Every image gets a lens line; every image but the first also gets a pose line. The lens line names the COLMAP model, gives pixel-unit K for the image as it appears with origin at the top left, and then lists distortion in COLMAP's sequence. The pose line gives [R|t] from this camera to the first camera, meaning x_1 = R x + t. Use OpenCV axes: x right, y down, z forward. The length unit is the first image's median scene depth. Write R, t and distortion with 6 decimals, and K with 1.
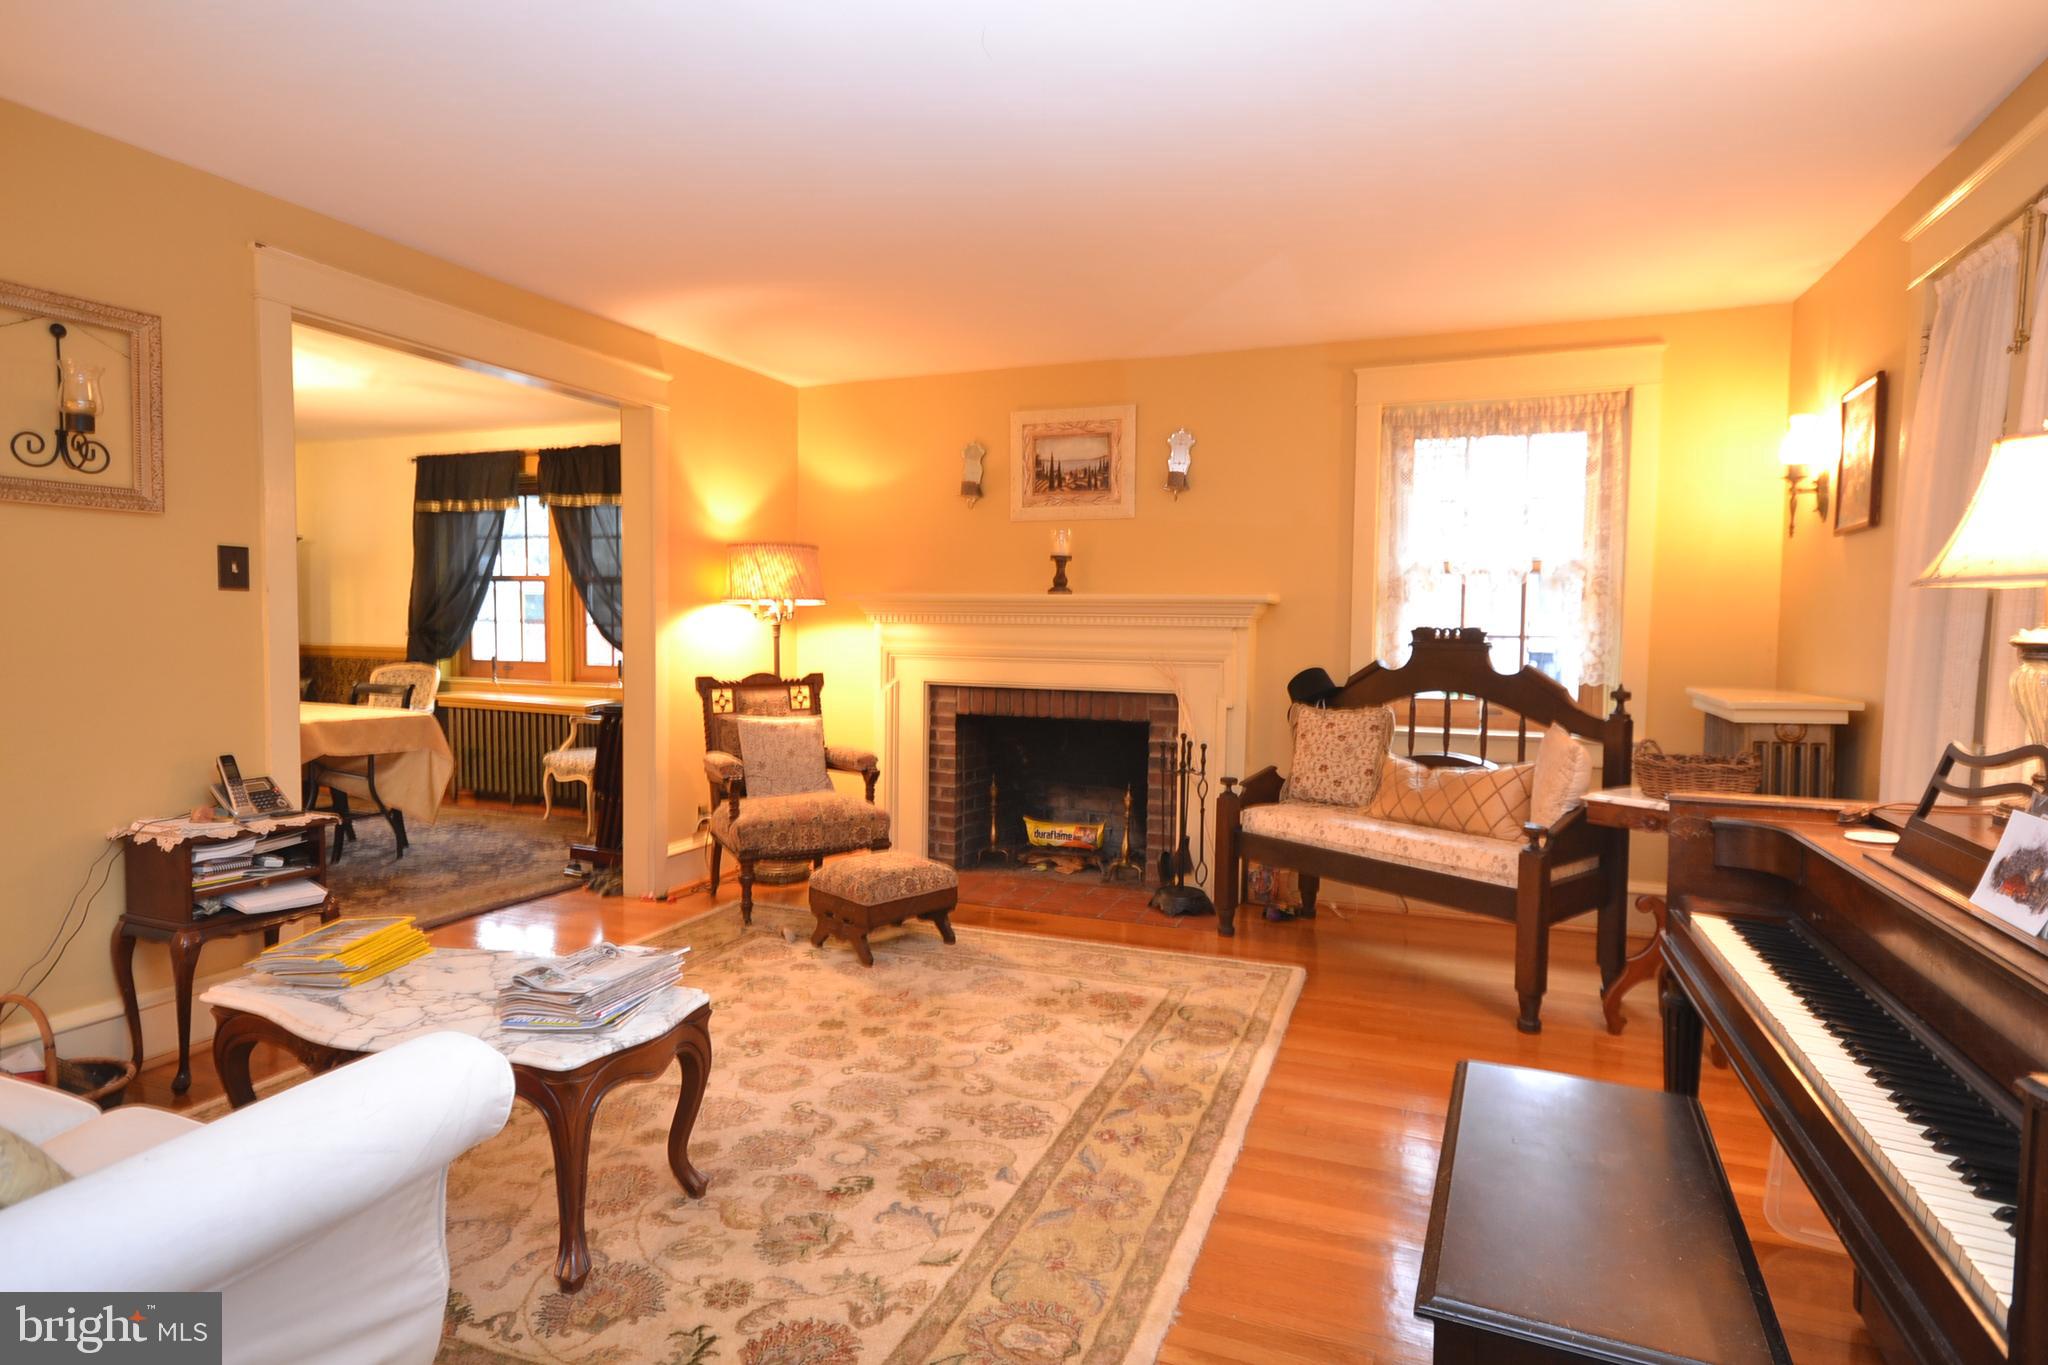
lens RADIAL K [[1105.9, 0, 1021.9], [0, 1105.9, 672.9], [0, 0, 1]] dist [0.007078, 0.002280]
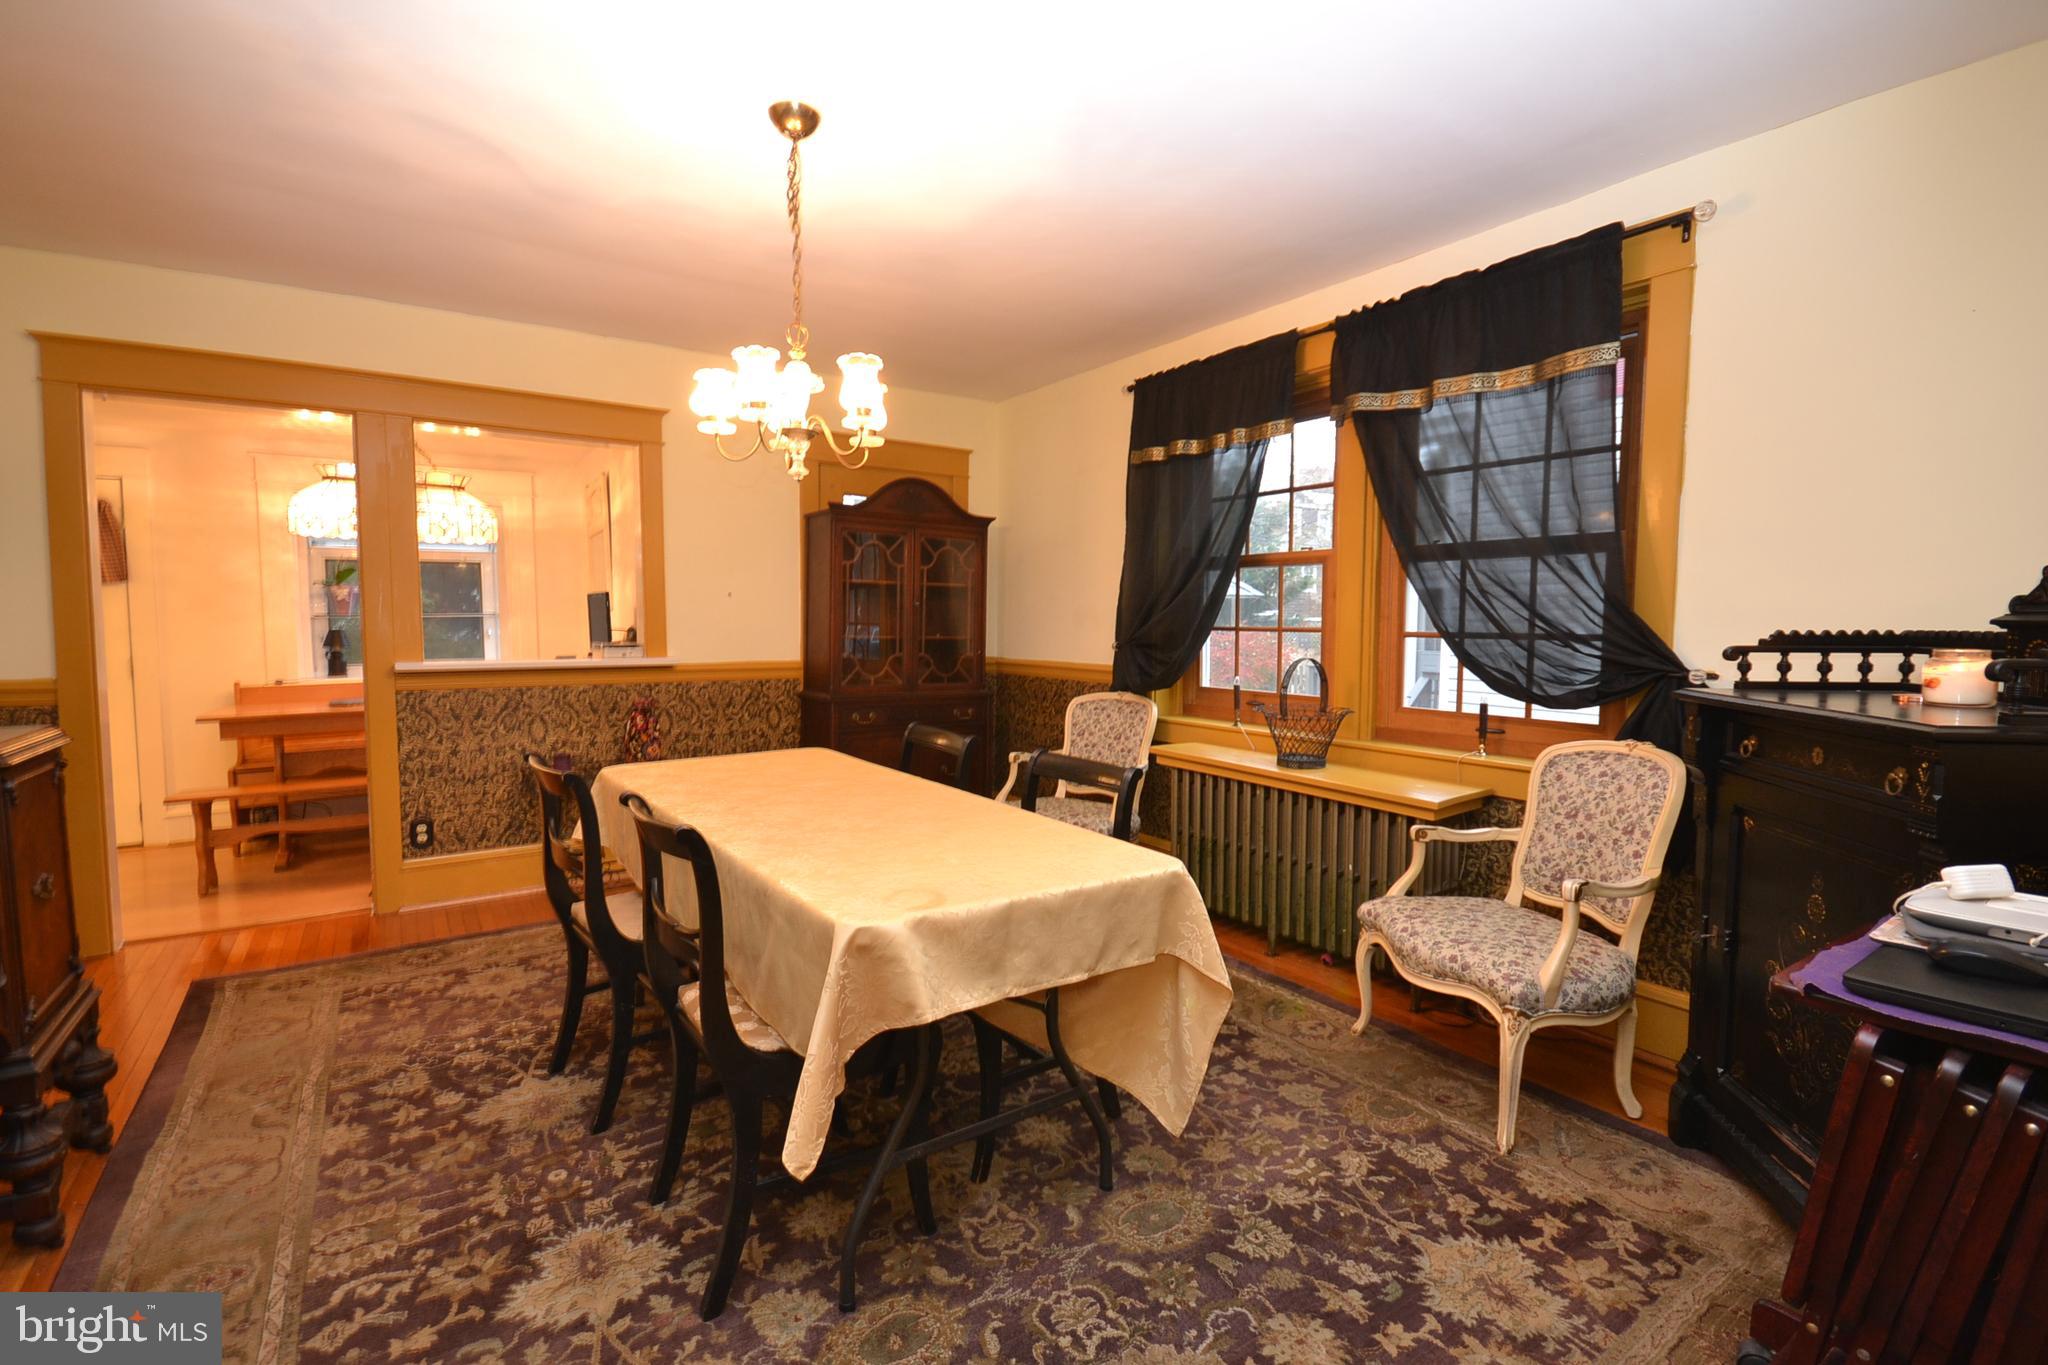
lens RADIAL K [[915.5, 0, 1021.9], [0, 915.5, 684.7], [0, 0, 1]] dist [0.007072, -0.008683]
pose [[0.831688, 0.030663, -0.554397, -0.434252], [-0.022093, 0.999511, 0.022137, -0.037060], [0.554804, -0.006163, 0.831958, 0.751655]]
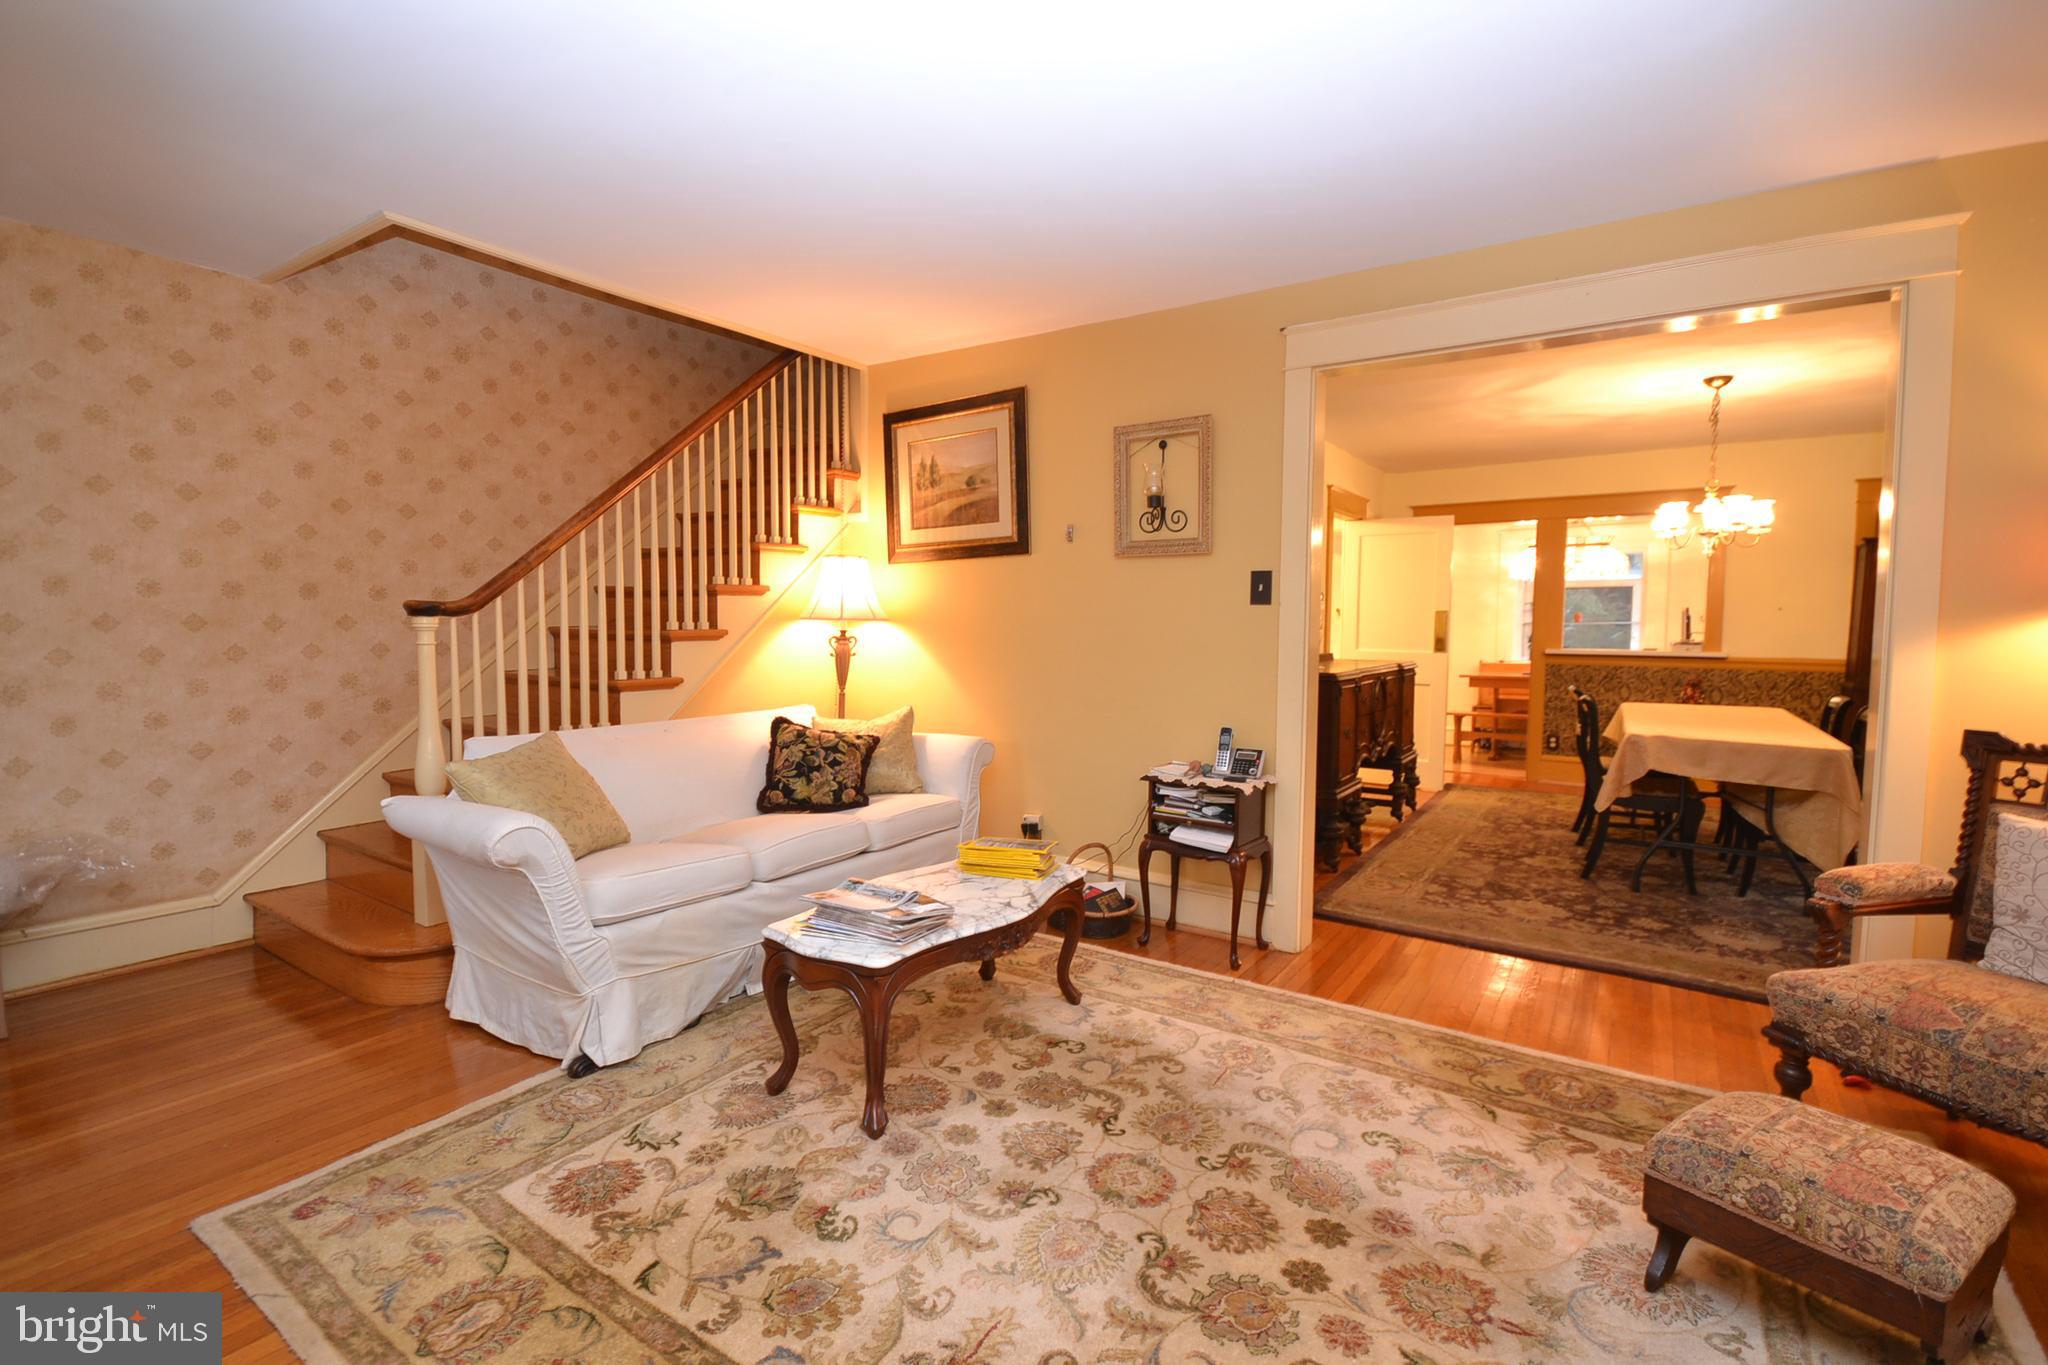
lens RADIAL K [[915.5, 0, 1020.3], [0, 915.5, 676.5], [0, 0, 1]] dist [0.007072, -0.008683]
pose [[-0.211997, 0.046276, -0.976174, 0.255600], [-0.054870, 0.996739, 0.059167, -0.024353], [0.975729, 0.066106, -0.208767, 0.600072]]
